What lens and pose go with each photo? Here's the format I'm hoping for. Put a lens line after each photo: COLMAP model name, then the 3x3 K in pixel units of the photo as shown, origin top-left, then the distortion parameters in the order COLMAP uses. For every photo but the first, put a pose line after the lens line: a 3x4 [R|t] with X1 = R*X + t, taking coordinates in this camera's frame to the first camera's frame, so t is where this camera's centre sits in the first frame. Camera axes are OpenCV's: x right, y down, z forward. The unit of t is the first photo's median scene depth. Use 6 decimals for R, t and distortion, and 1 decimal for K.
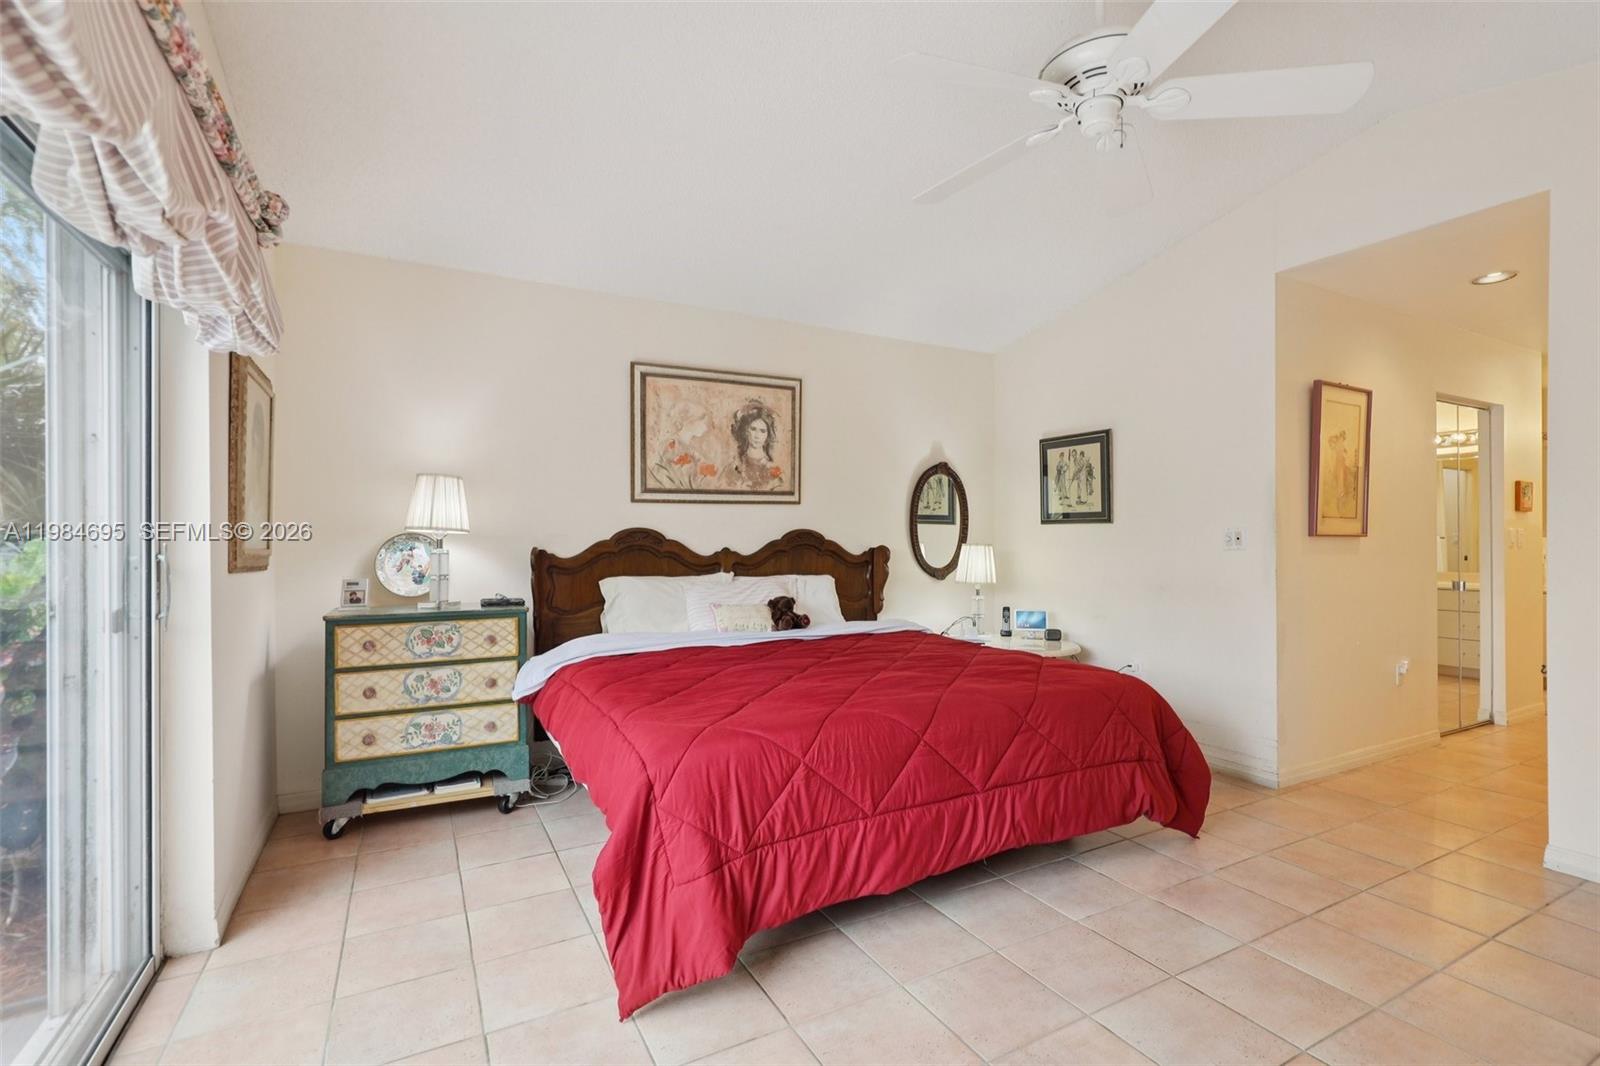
lens RADIAL K [[727.9, 0, 806.9], [0, 727.9, 537.7], [0, 0, 1]] dist [0.001695, 0.000035]
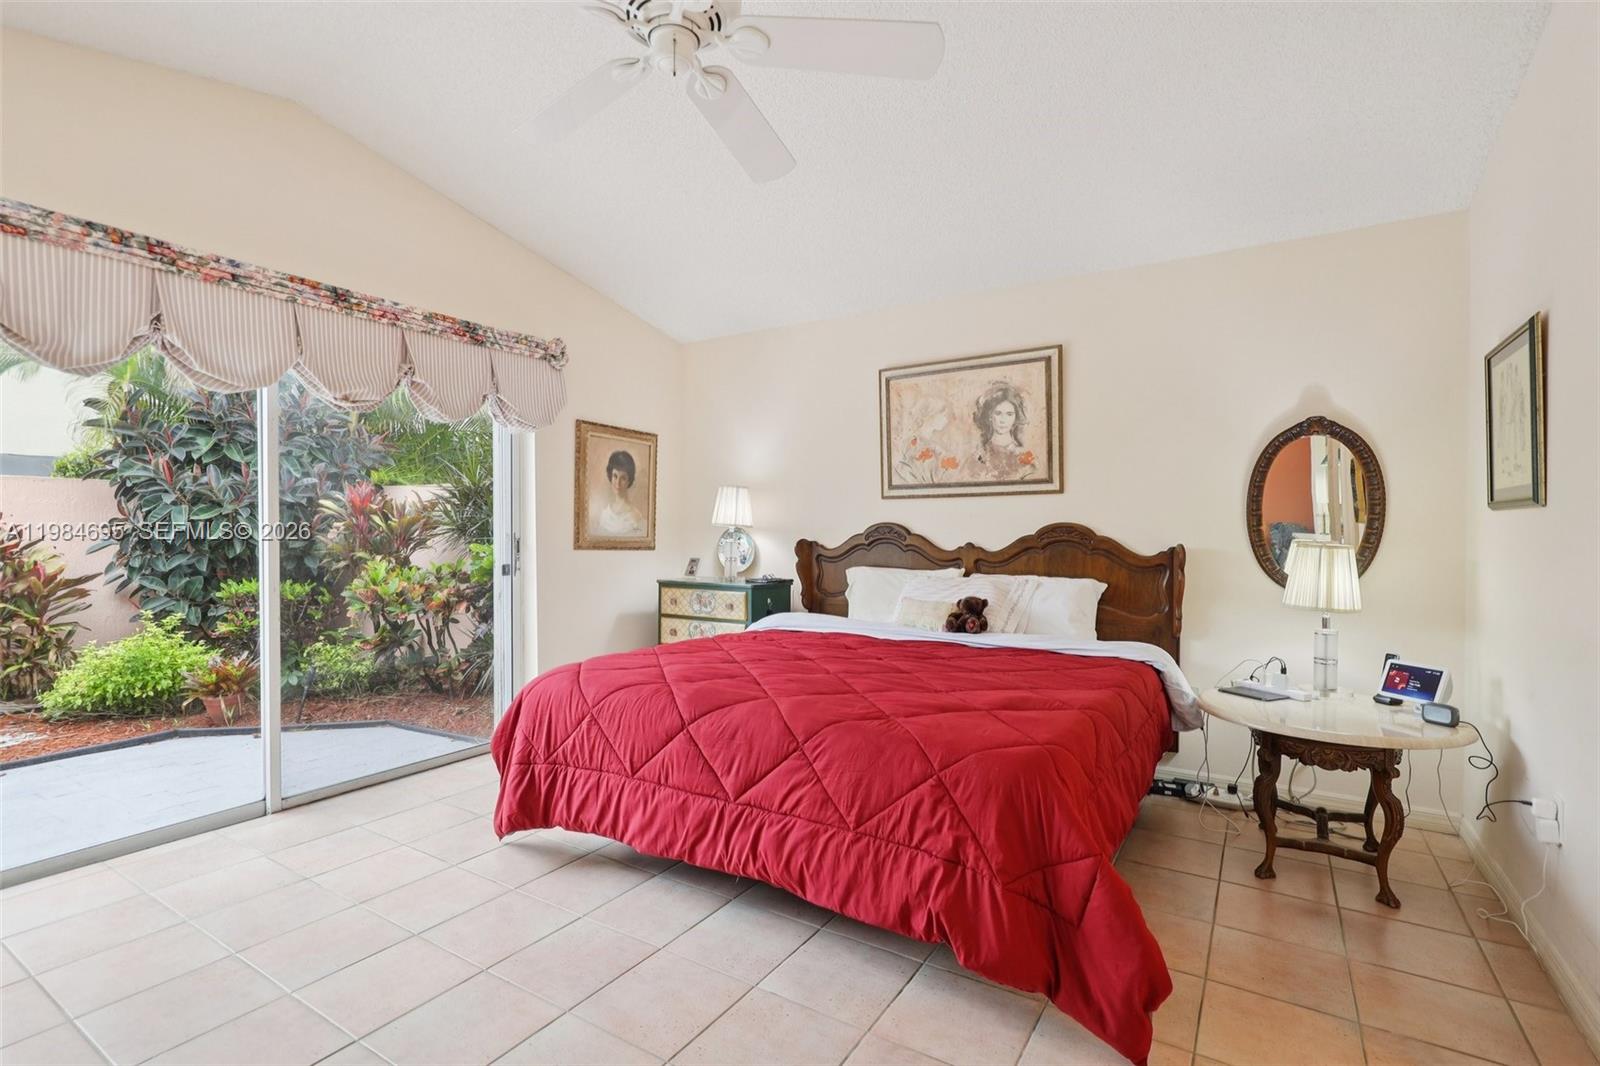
lens RADIAL K [[727.9, 0, 806.9], [0, 727.9, 537.7], [0, 0, 1]] dist [0.001695, 0.000035]
pose [[0.495718, 0.011738, -0.868404, 0.624851], [-0.005032, 0.999931, 0.010644, -0.001987], [0.868469, -0.000907, 0.495743, 0.351089]]
